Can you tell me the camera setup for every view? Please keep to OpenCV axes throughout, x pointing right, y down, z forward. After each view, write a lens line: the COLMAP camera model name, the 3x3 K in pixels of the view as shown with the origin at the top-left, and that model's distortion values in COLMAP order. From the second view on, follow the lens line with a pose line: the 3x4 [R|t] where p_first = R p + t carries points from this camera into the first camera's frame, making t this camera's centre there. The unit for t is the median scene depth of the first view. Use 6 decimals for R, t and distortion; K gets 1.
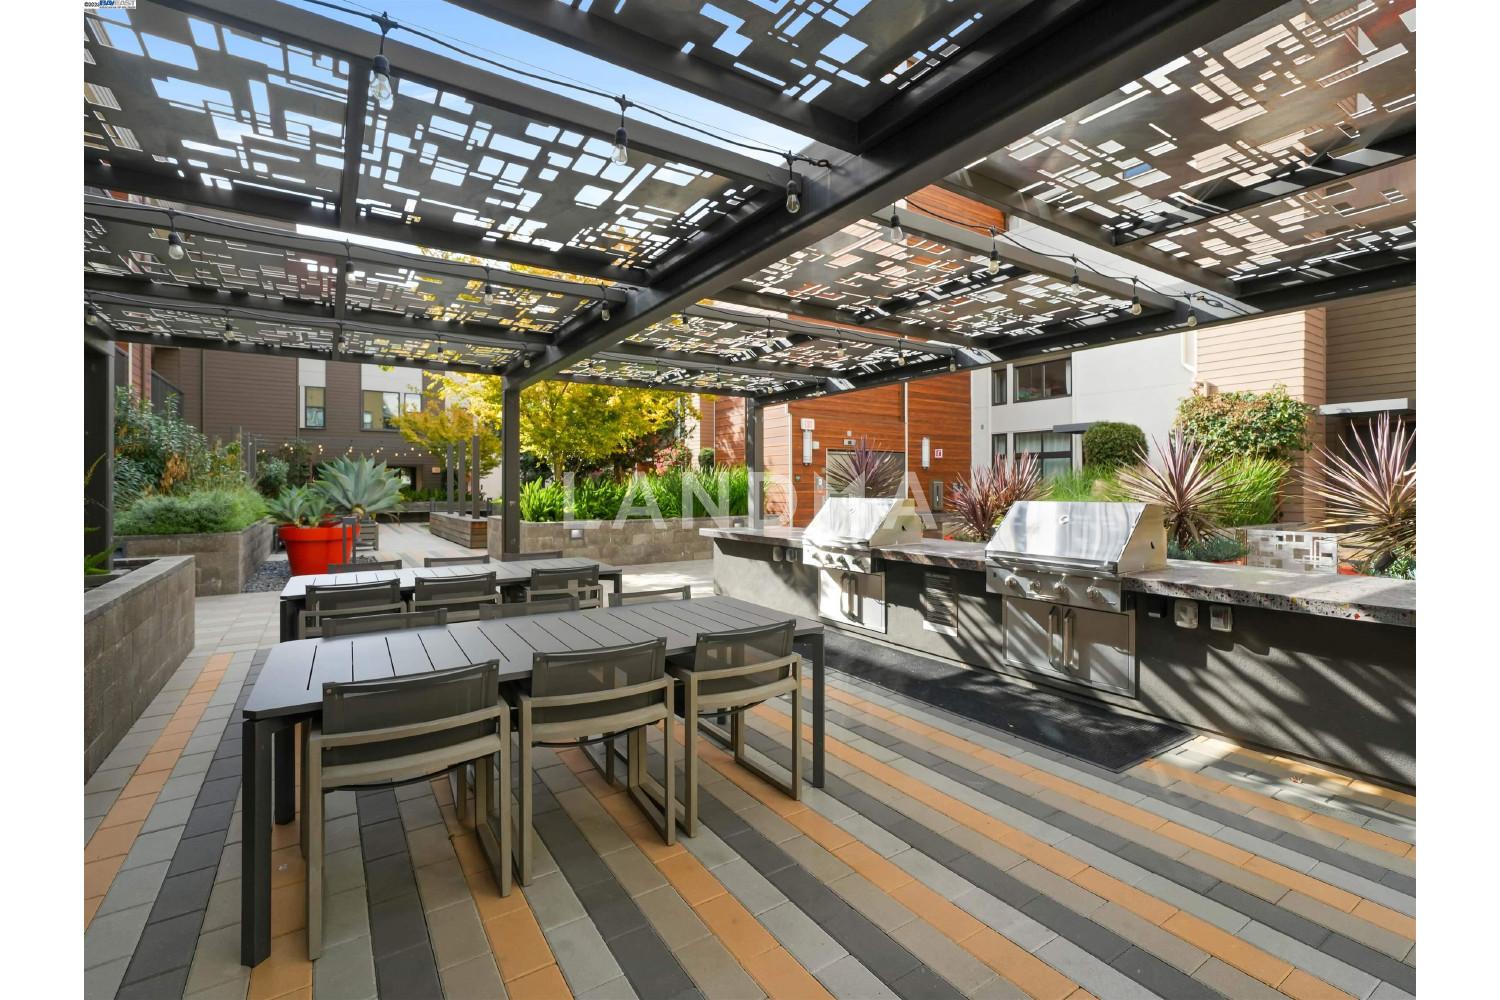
lens RADIAL K [[649.1, 0, 751.2], [0, 649.1, 491.1], [0, 0, 1]] dist [-0.000755, -0.000030]
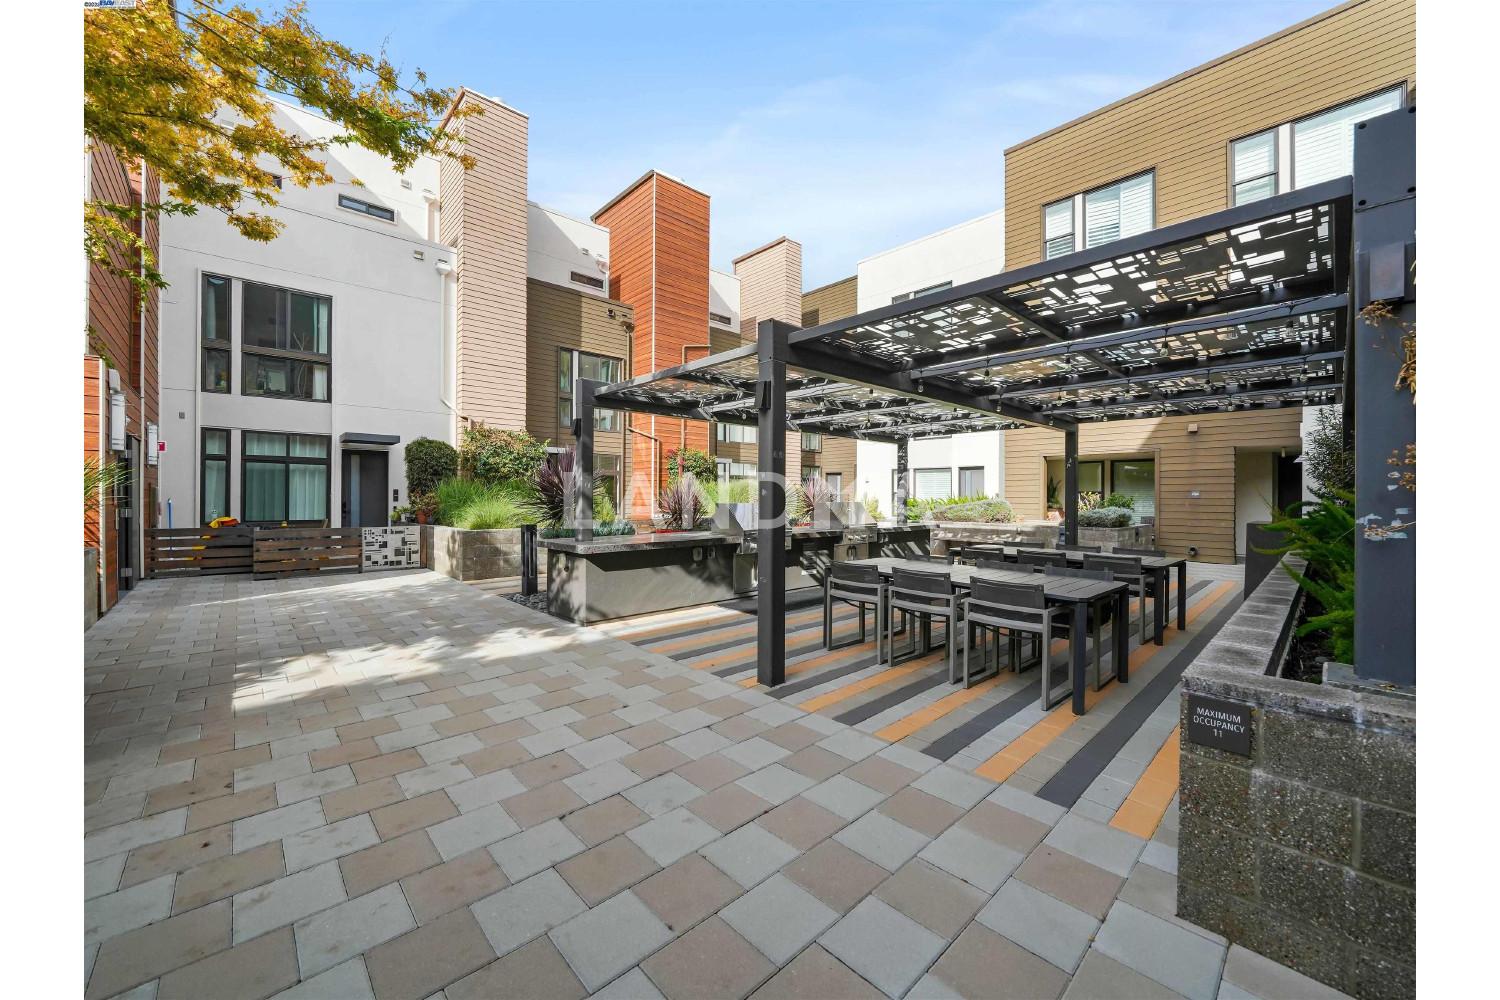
lens RADIAL K [[564.8, 0, 751.4], [0, 564.8, 496.5], [0, 0, 1]] dist [-0.000268, -0.000017]
pose [[-0.167043, -0.003292, 0.985944, -1.074020], [0.005283, 0.999977, 0.004233, -0.009841], [-0.985935, 0.005915, -0.167022, 1.213157]]
